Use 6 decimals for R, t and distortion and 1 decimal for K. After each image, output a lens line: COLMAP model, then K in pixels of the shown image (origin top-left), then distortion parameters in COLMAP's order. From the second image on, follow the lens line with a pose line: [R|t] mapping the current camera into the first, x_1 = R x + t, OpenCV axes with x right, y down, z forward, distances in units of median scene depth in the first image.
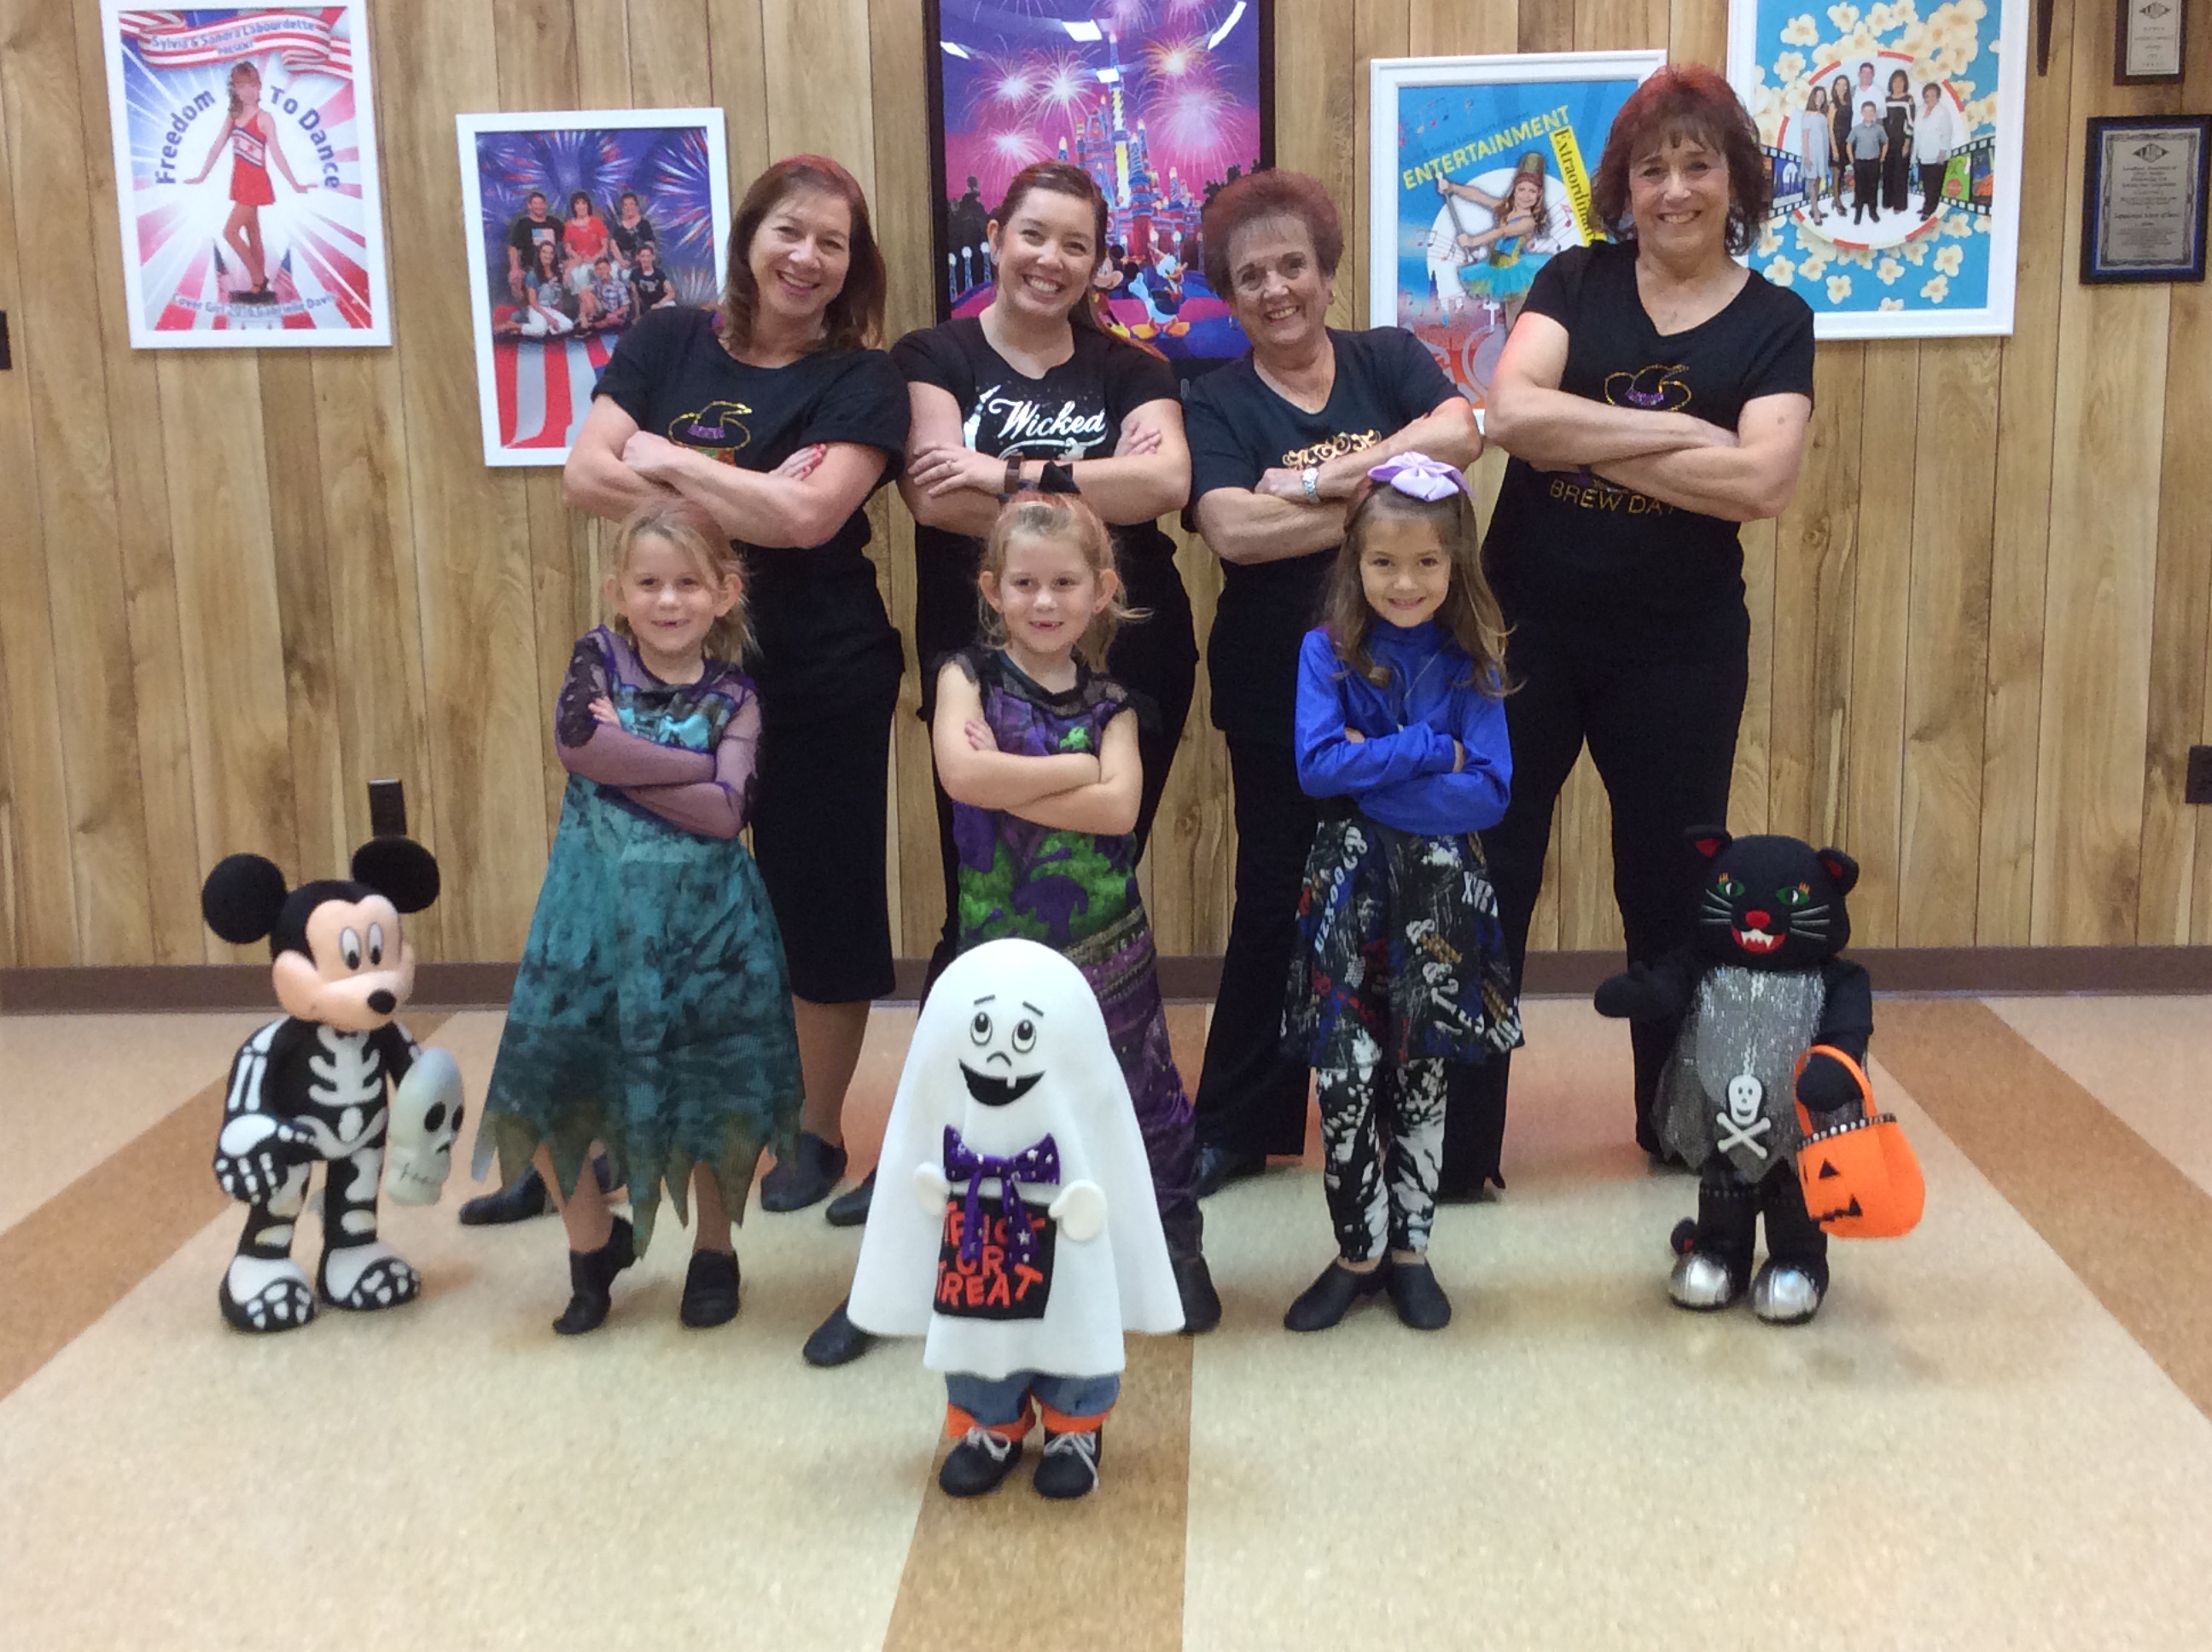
lens RADIAL K [[2717.8, 0, 1106.0], [0, 2717.8, 826.0], [0, 0, 1]] dist [0.103502, -0.202876]
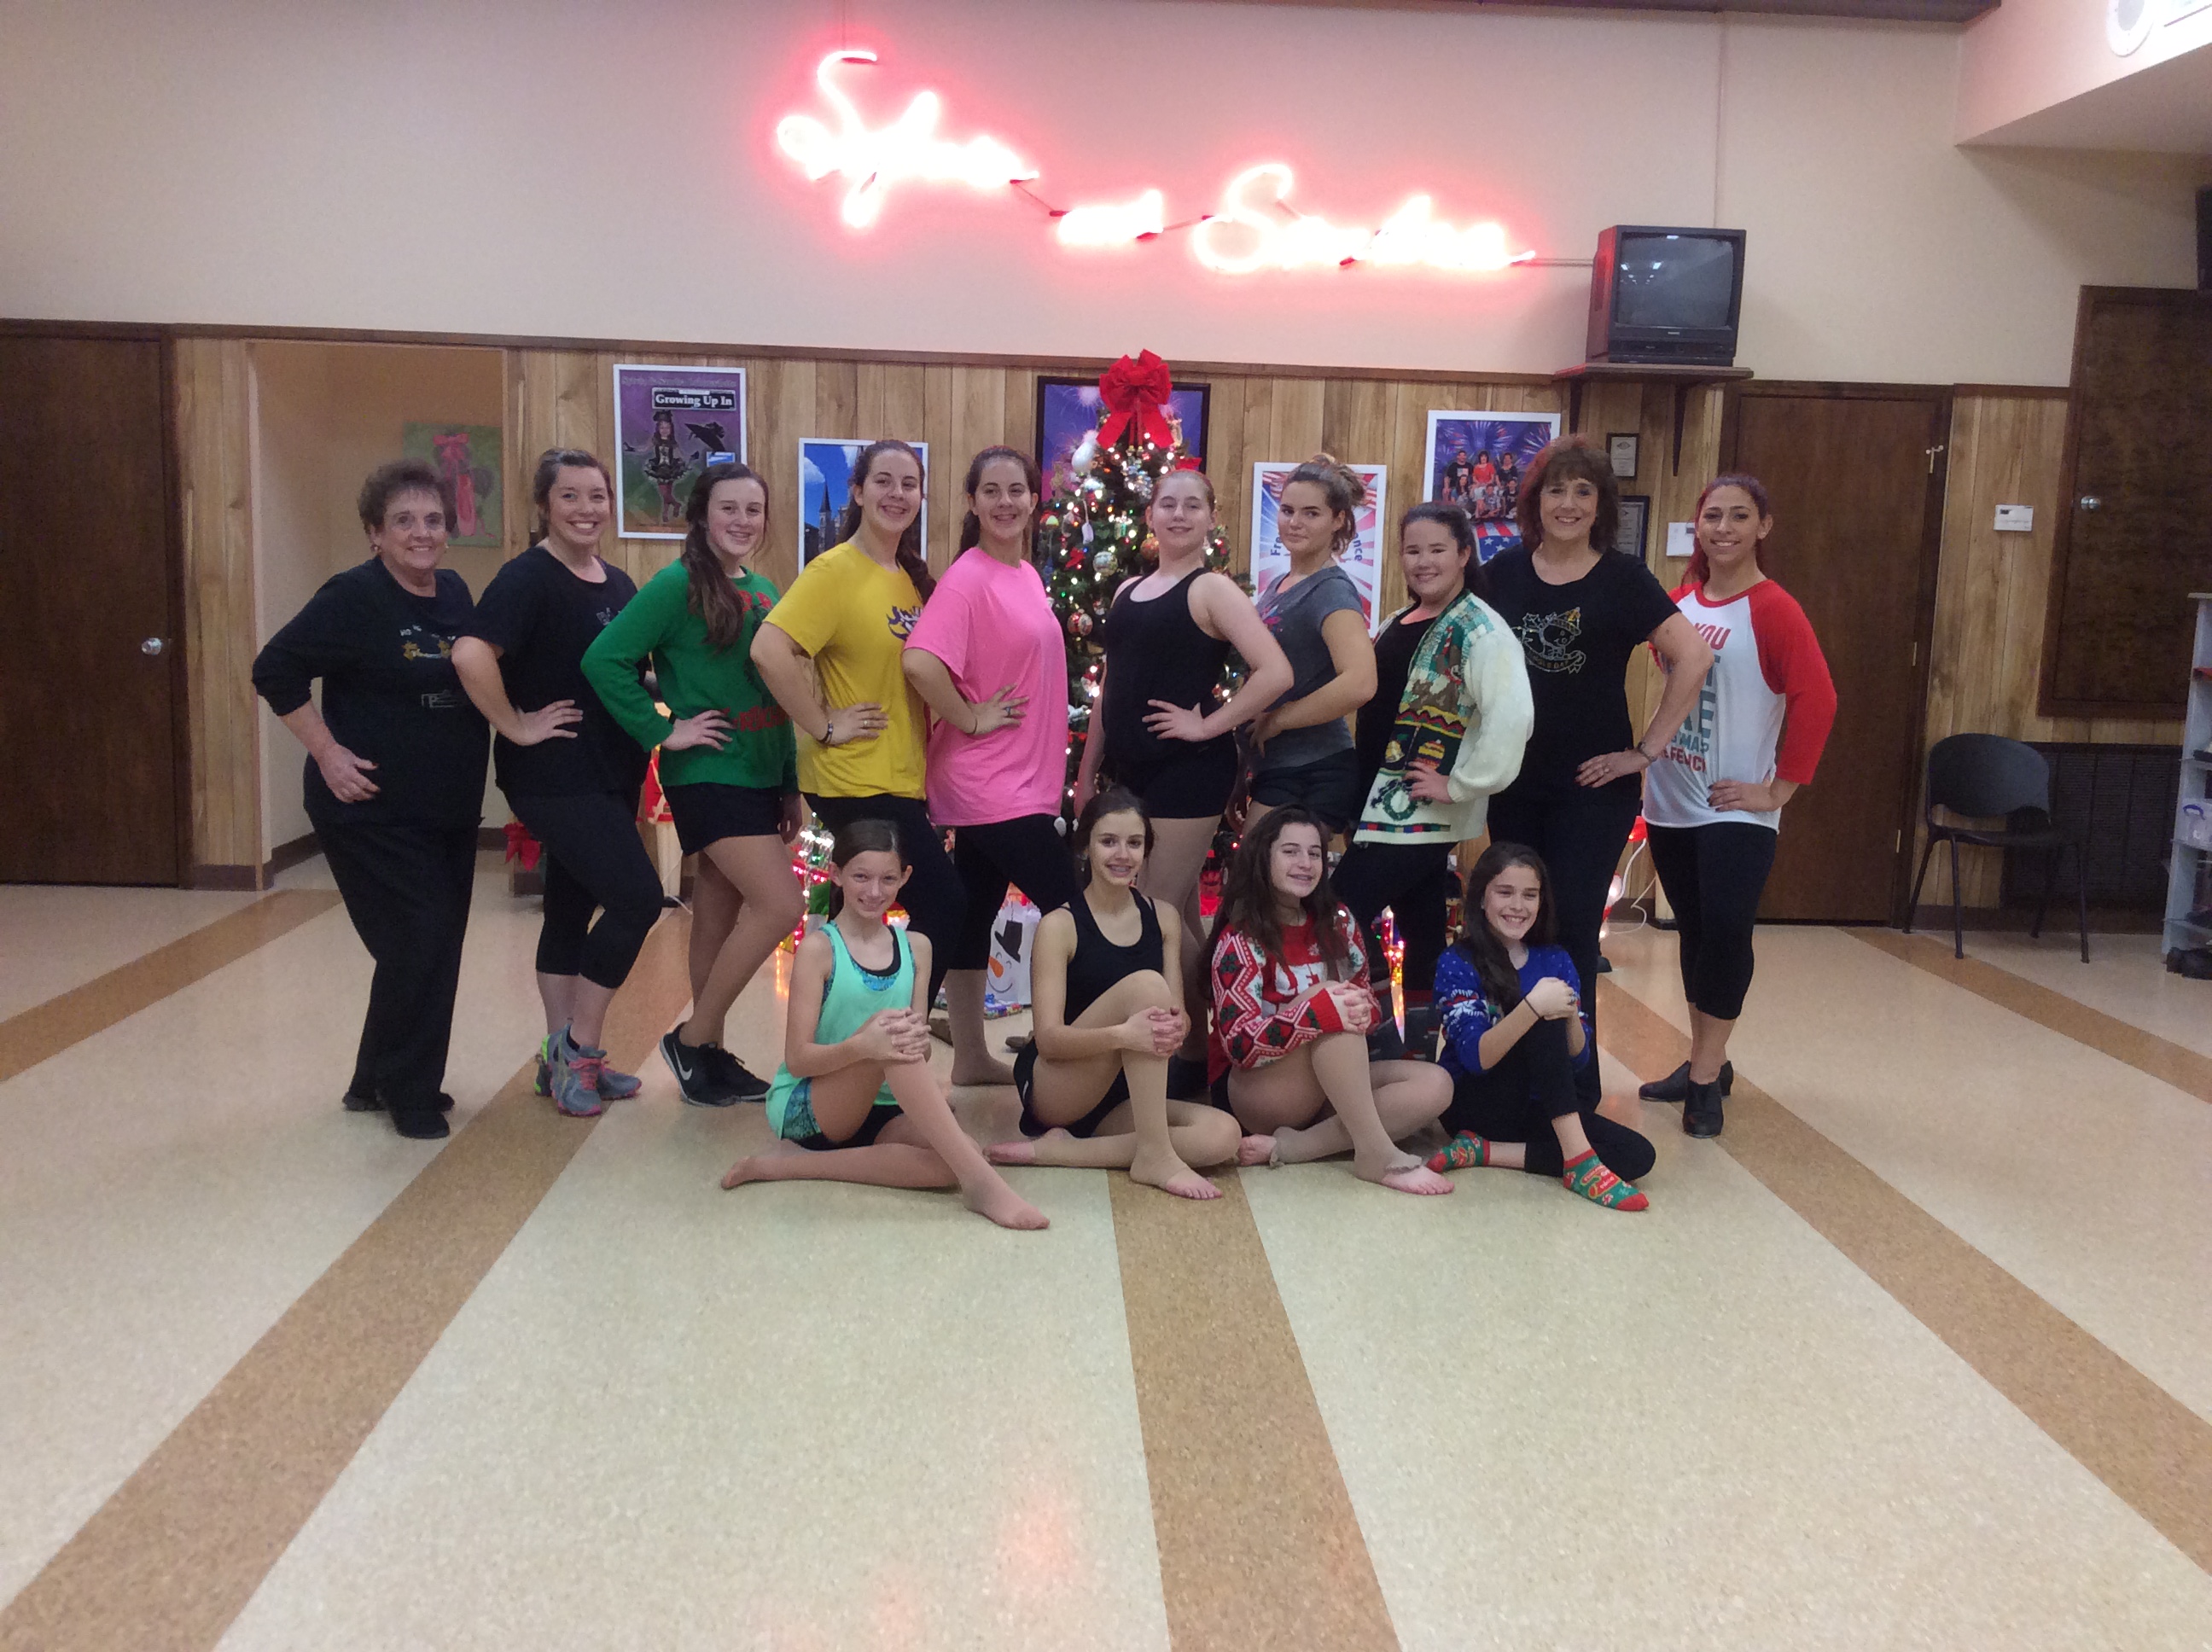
lens RADIAL K [[2003.8, 0, 1095.5], [0, 2003.8, 822.2], [0, 0, 1]] dist [0.152435, -0.334556]
pose [[0.995125, 0.039216, 0.090492, -0.140365], [-0.035881, 0.998626, -0.038187, 0.060207], [-0.091866, 0.034754, 0.995165, -0.465294]]
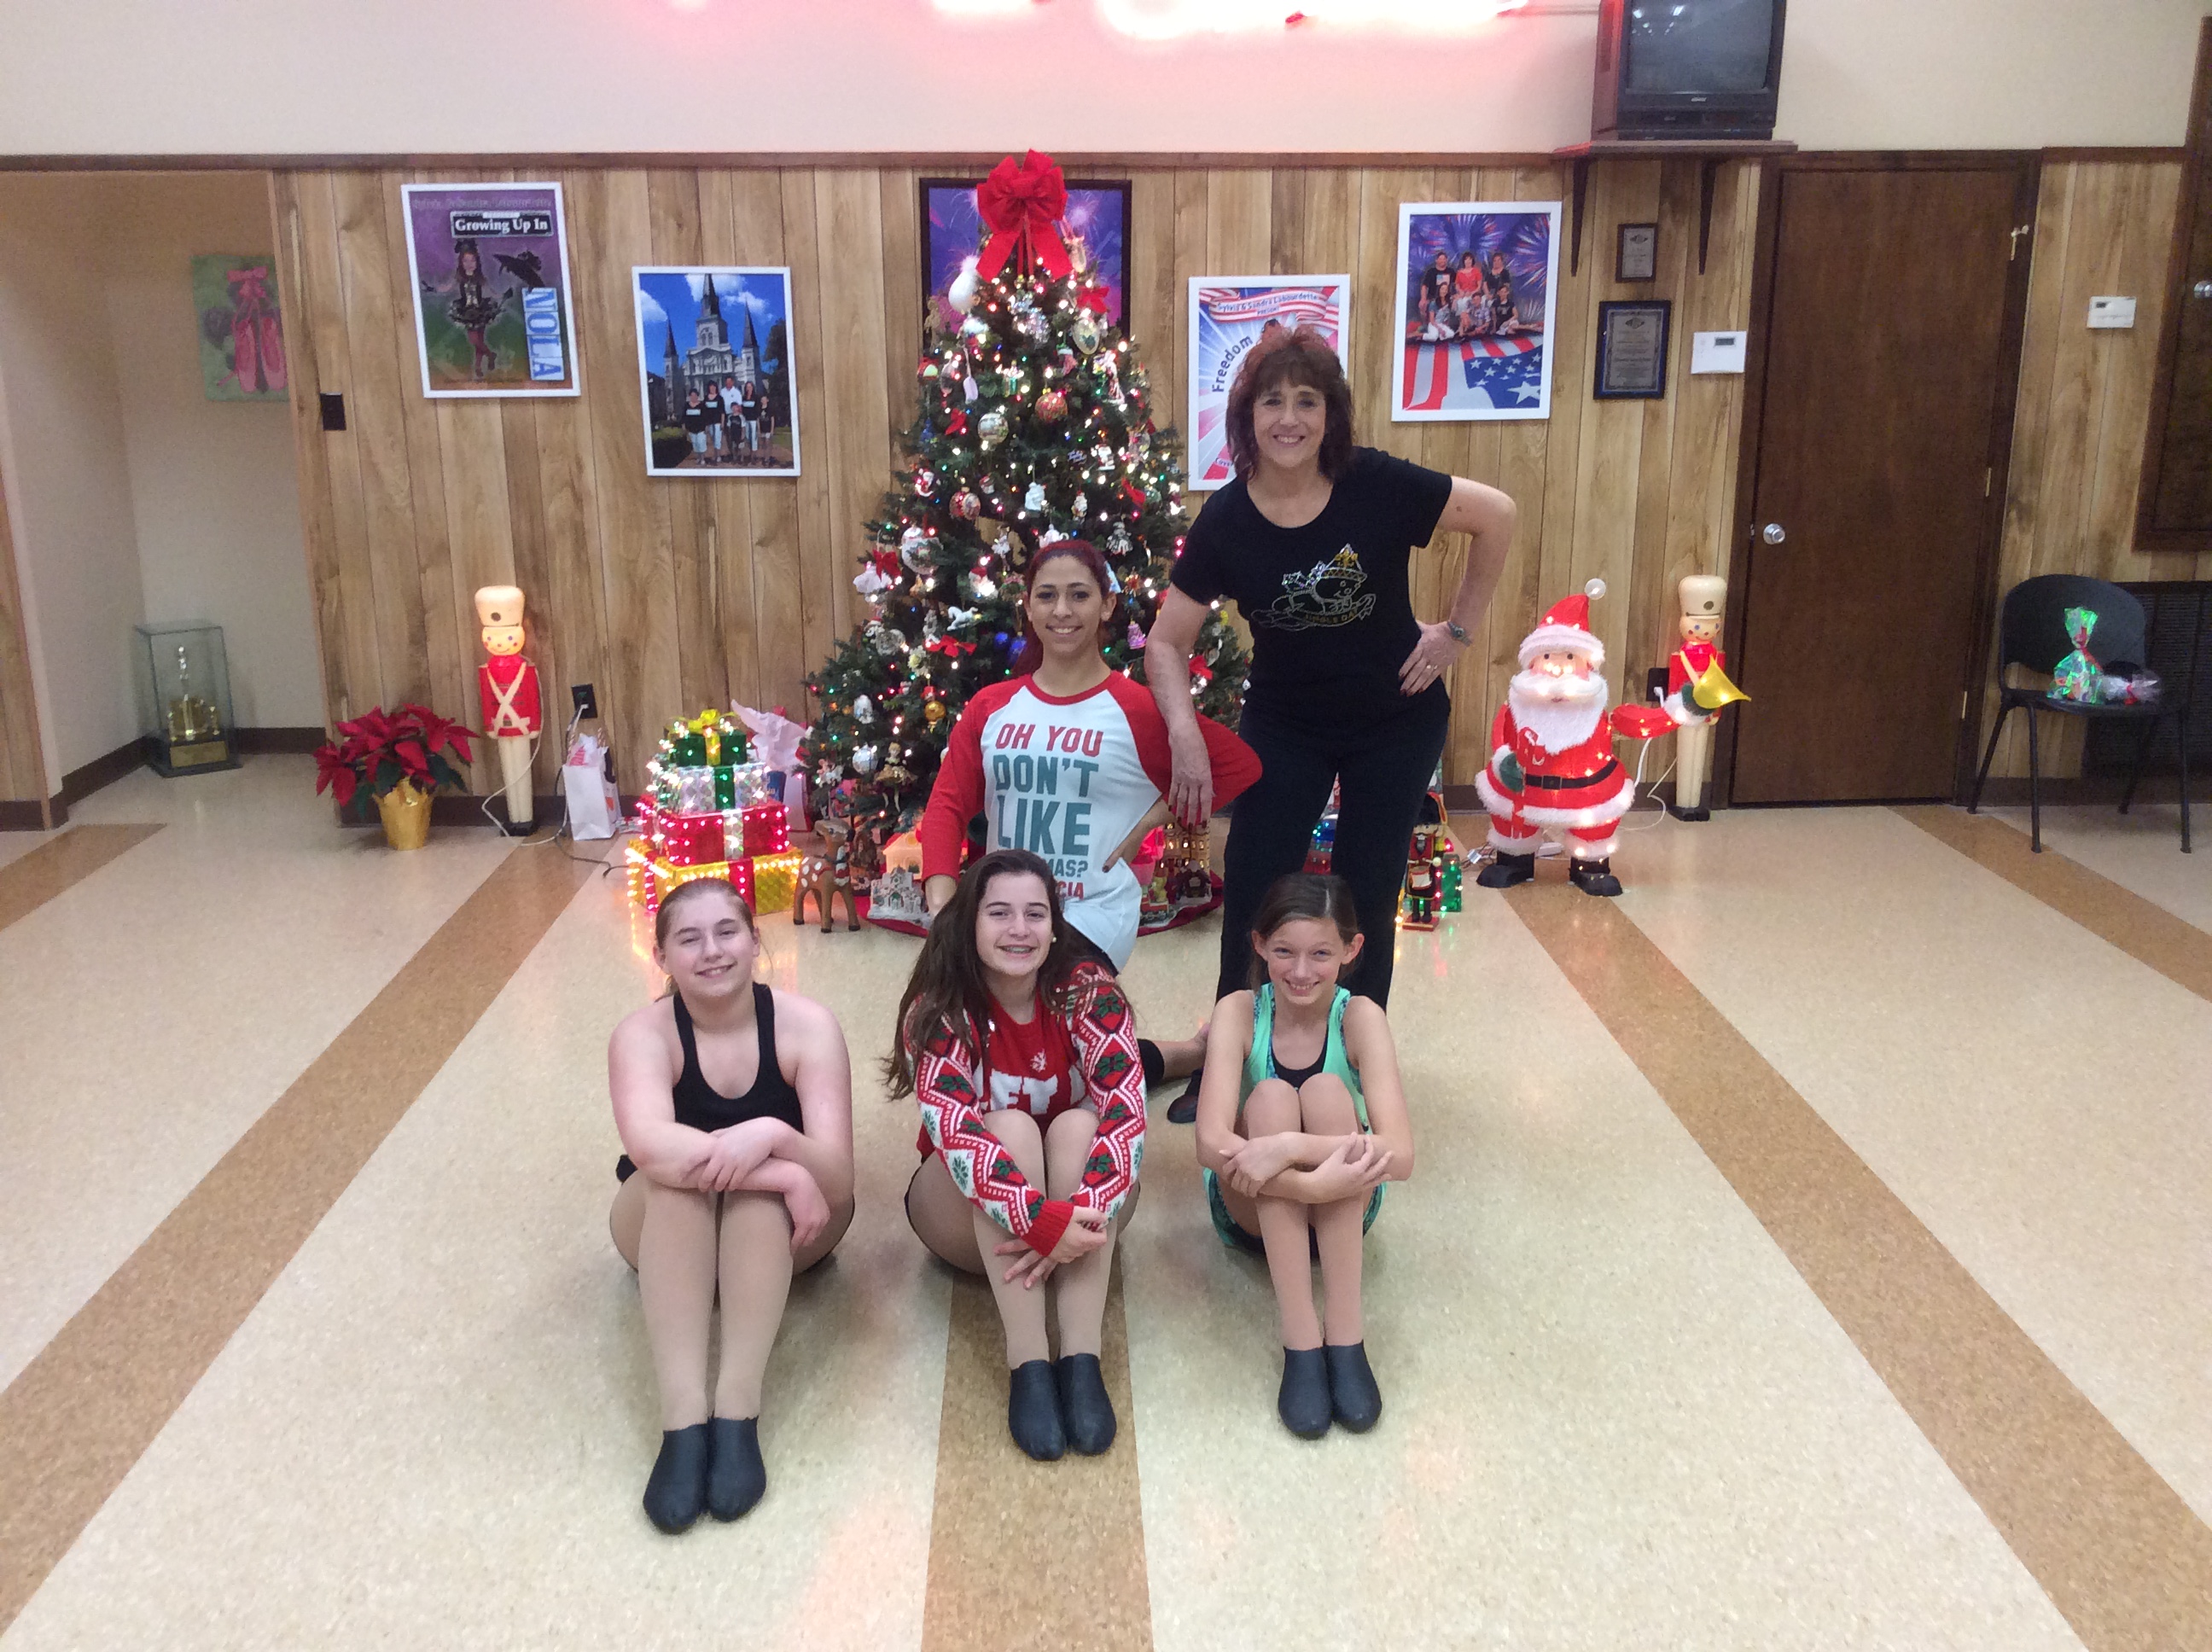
lens RADIAL K [[2012.4, 0, 1096.5], [0, 2012.4, 832.7], [0, 0, 1]] dist [0.109728, -0.219108]
pose [[0.996921, -0.005706, 0.078210, -0.054495], [-0.001145, 0.996184, 0.087273, -0.036247], [-0.078410, -0.087094, 0.993110, -0.252321]]
